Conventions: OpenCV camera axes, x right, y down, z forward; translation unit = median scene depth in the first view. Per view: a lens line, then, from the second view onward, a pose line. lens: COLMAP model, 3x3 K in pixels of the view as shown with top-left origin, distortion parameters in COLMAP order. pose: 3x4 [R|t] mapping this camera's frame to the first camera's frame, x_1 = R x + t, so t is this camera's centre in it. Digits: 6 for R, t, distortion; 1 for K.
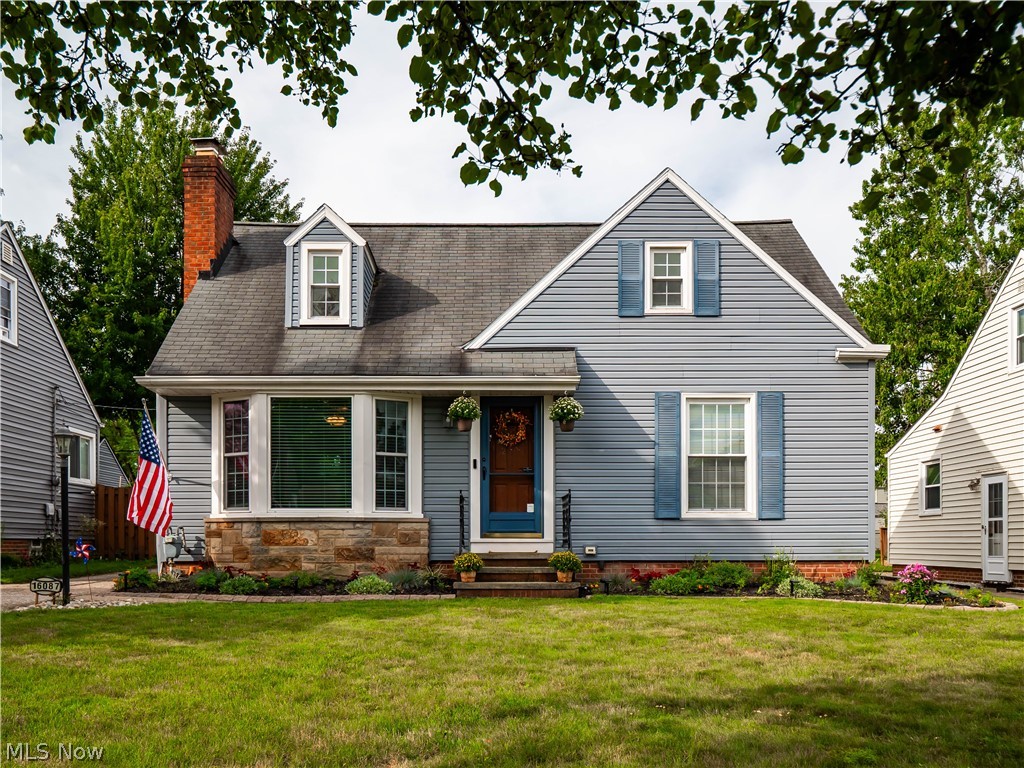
lens RADIAL K [[909.9, 0, 510.7], [0, 909.9, 497.3], [0, 0, 1]] dist [-0.006863, 0.001164]
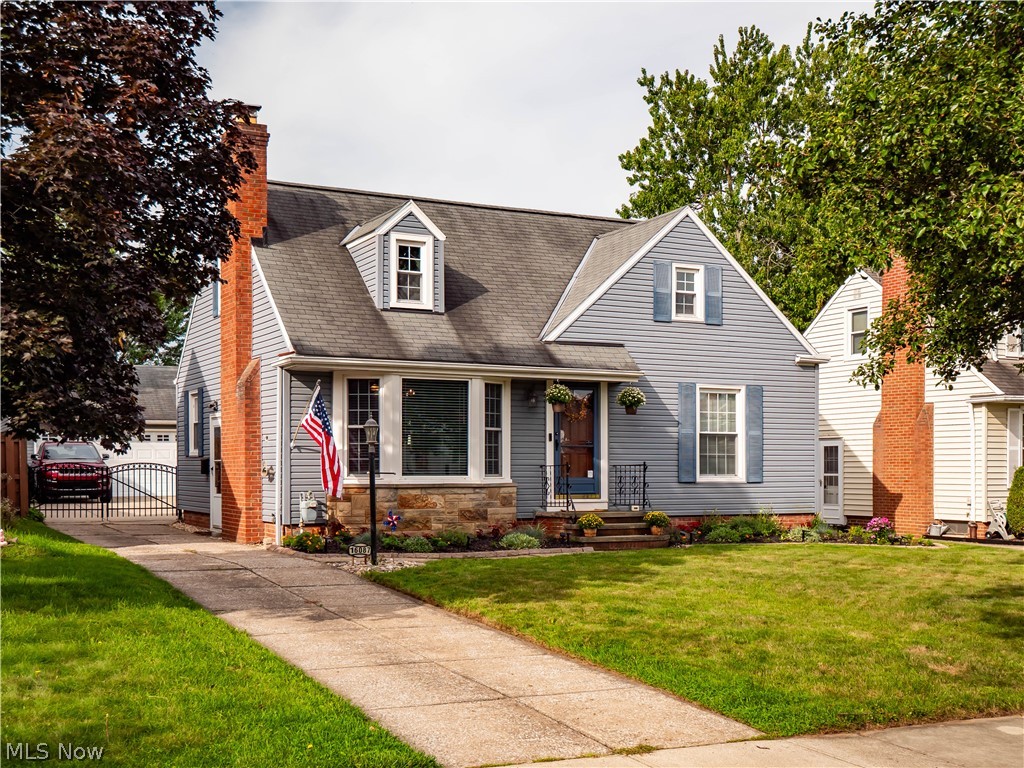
lens RADIAL K [[1216.7, 0, 512.0], [0, 1216.7, 384.0], [0, 0, 1]] dist [0.025812, 0.006465]
pose [[0.897204, 0.029821, 0.440609, -0.798020], [-0.021994, 0.999497, -0.022862, -0.069524], [-0.441069, 0.010821, 0.897408, -0.421454]]
